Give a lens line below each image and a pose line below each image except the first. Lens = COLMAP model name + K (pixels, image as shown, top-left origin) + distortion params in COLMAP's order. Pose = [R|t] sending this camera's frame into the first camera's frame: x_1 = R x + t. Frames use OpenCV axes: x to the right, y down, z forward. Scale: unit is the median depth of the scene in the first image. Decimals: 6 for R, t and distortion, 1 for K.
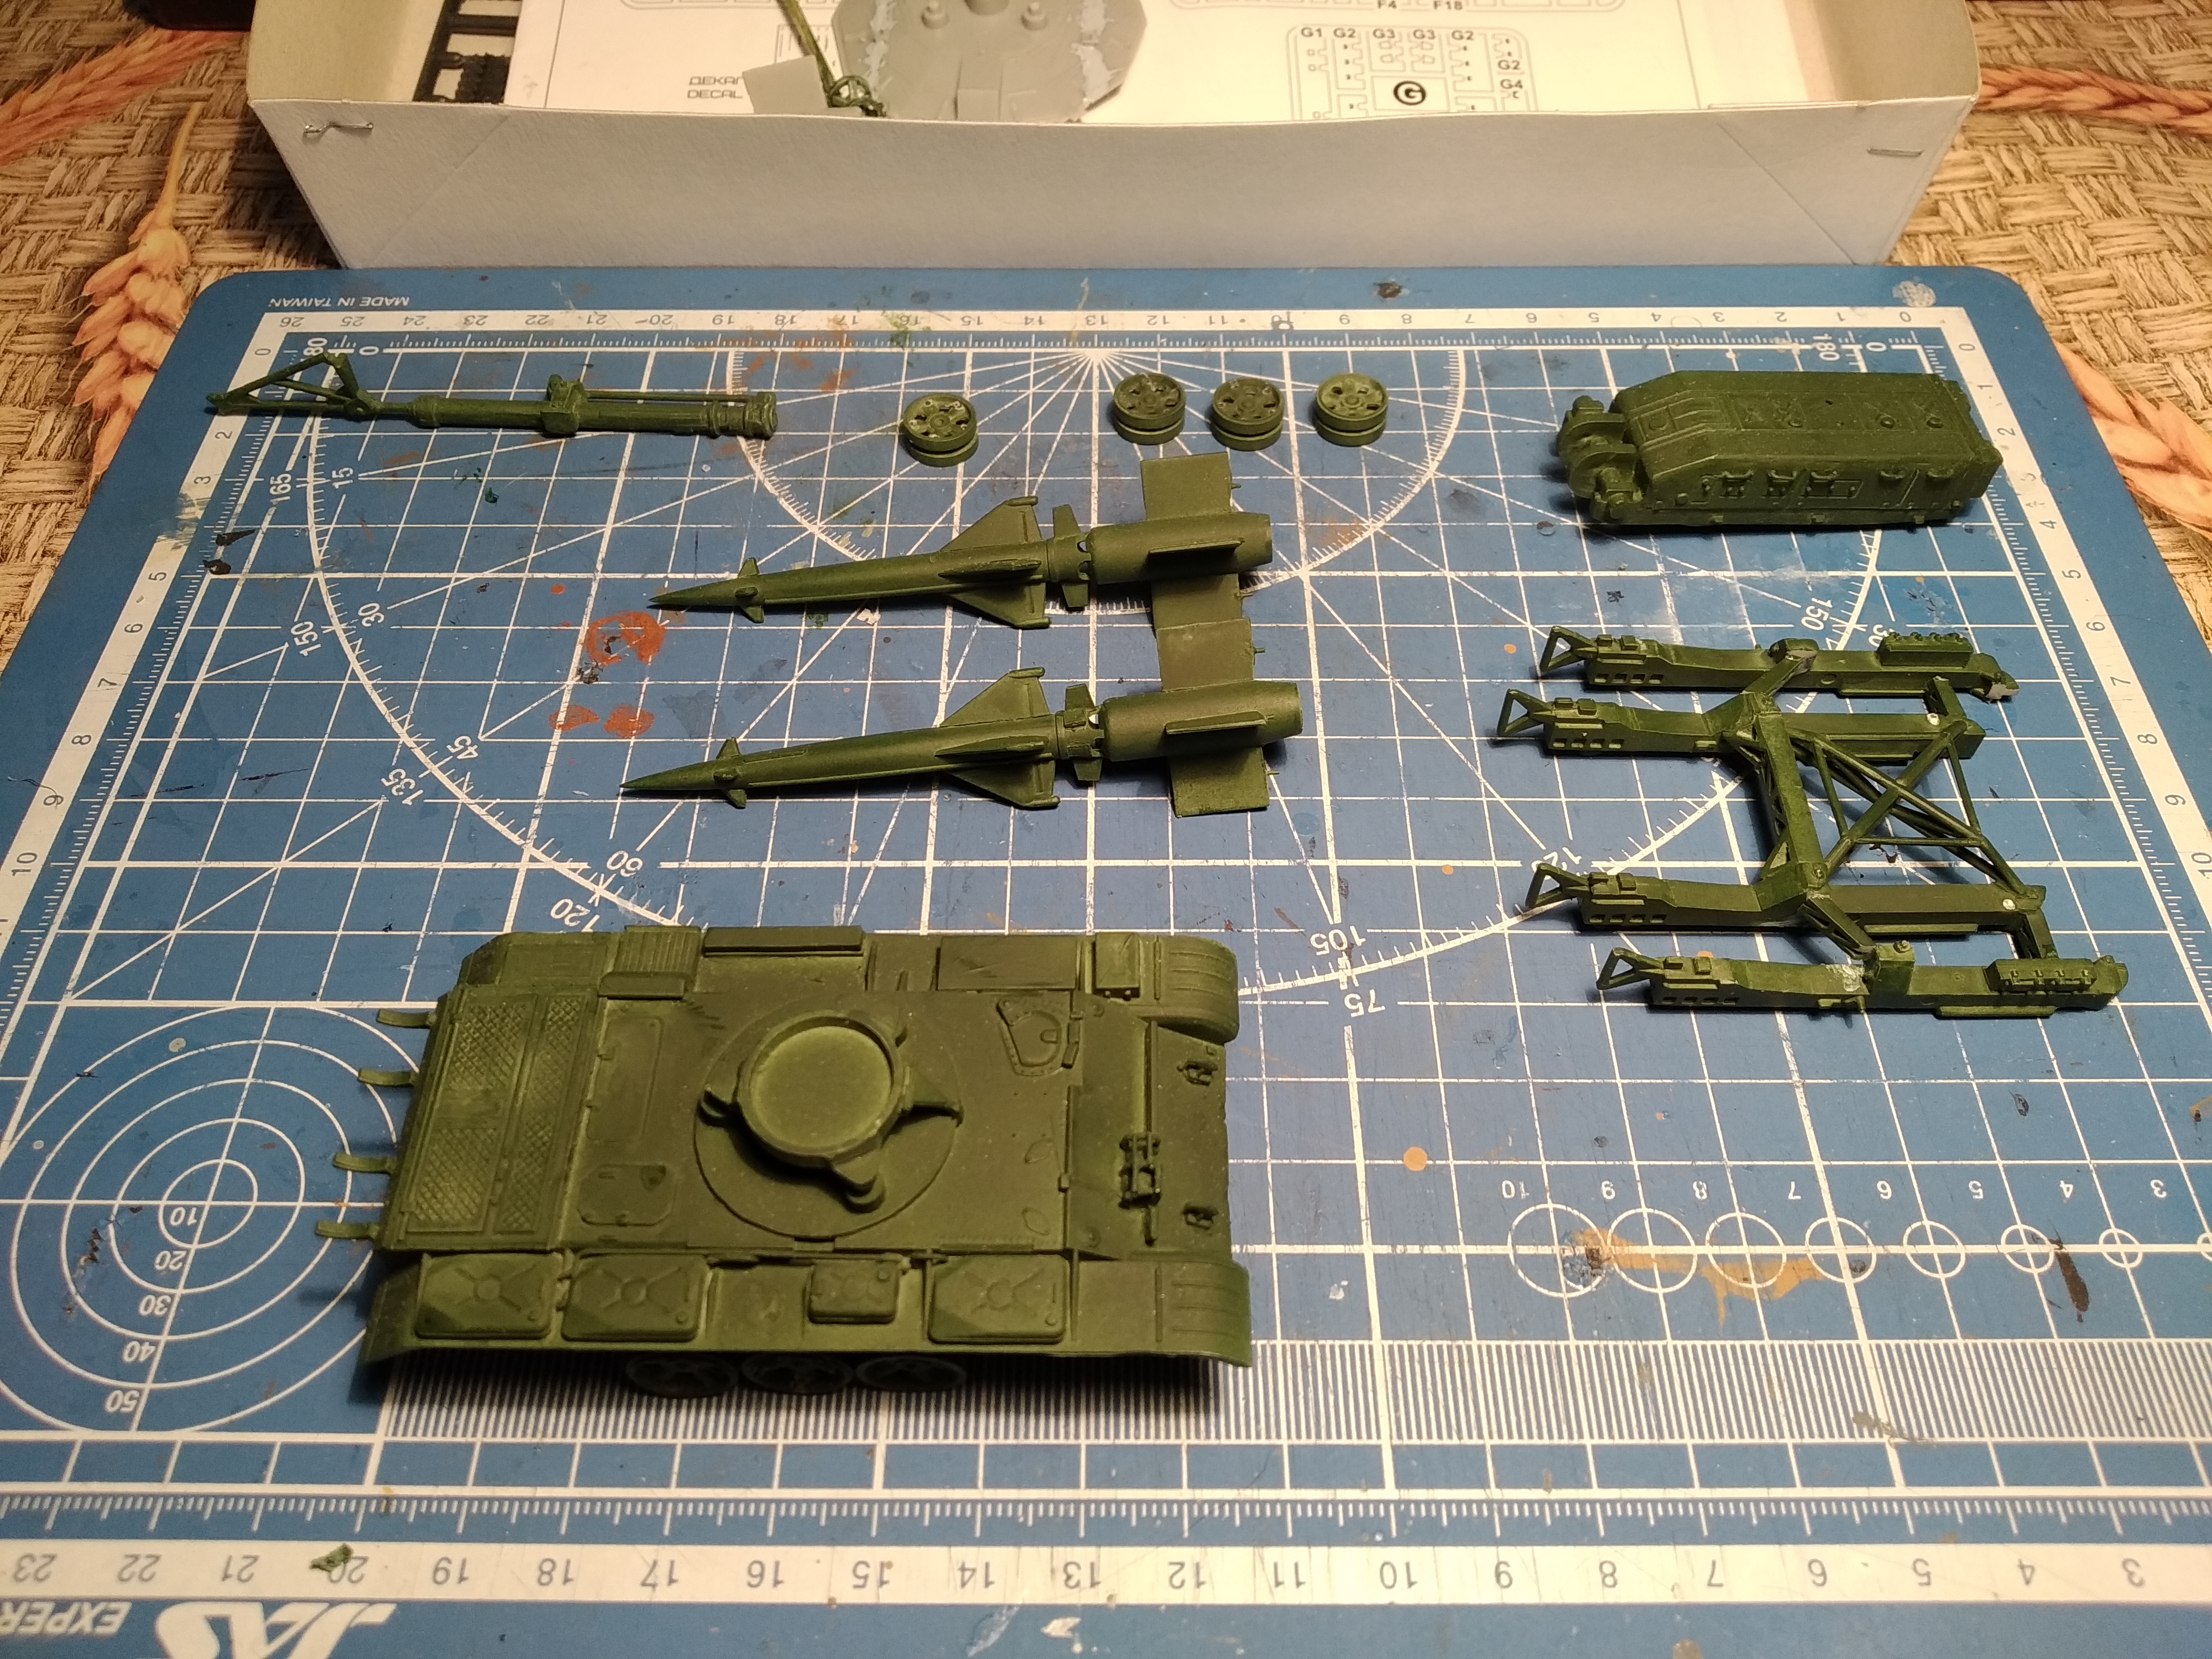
lens RADIAL K [[1692.3, 0, 1103.2], [0, 1692.3, 849.8], [0, 0, 1]] dist [-0.036632, -0.005898]
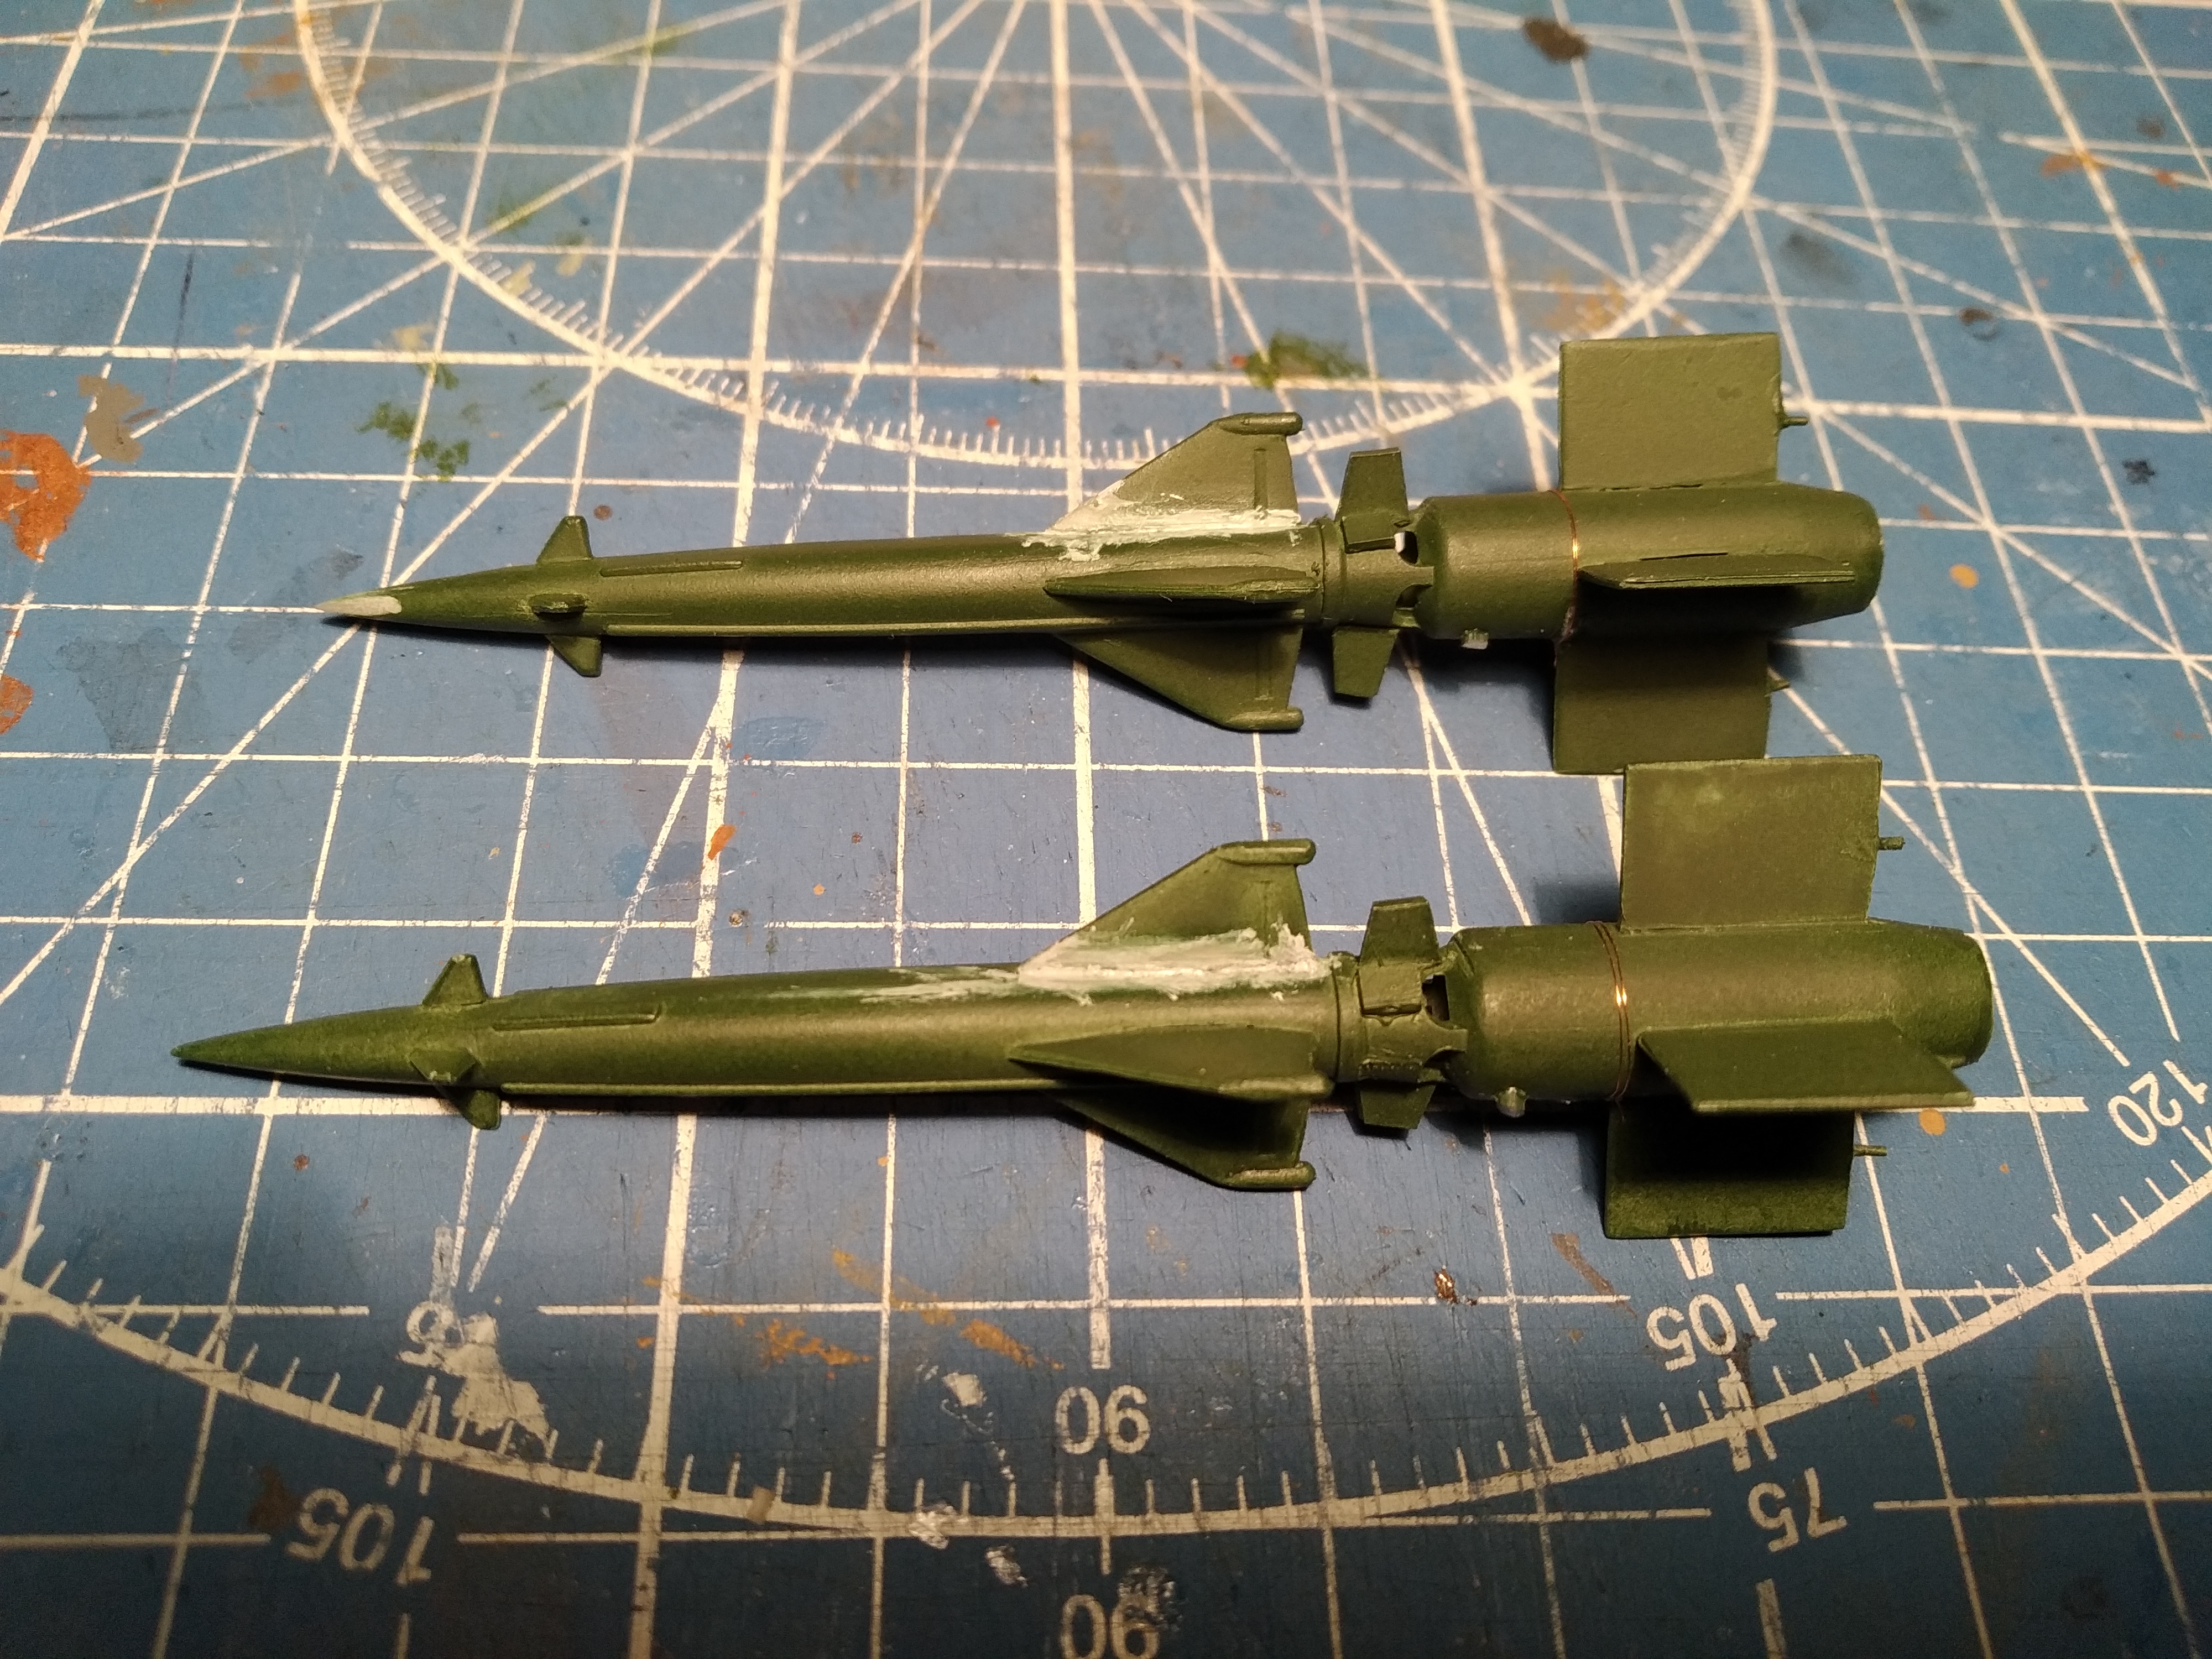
lens RADIAL K [[1858.7, 0, 1107.7], [0, 1858.7, 872.8], [0, 0, 1]] dist [-0.043497, -0.026293]
pose [[0.995700, 0.013652, 0.091629, -0.038825], [-0.022675, 0.994912, 0.098159, -0.077654], [-0.089822, -0.099814, 0.990944, 0.481610]]
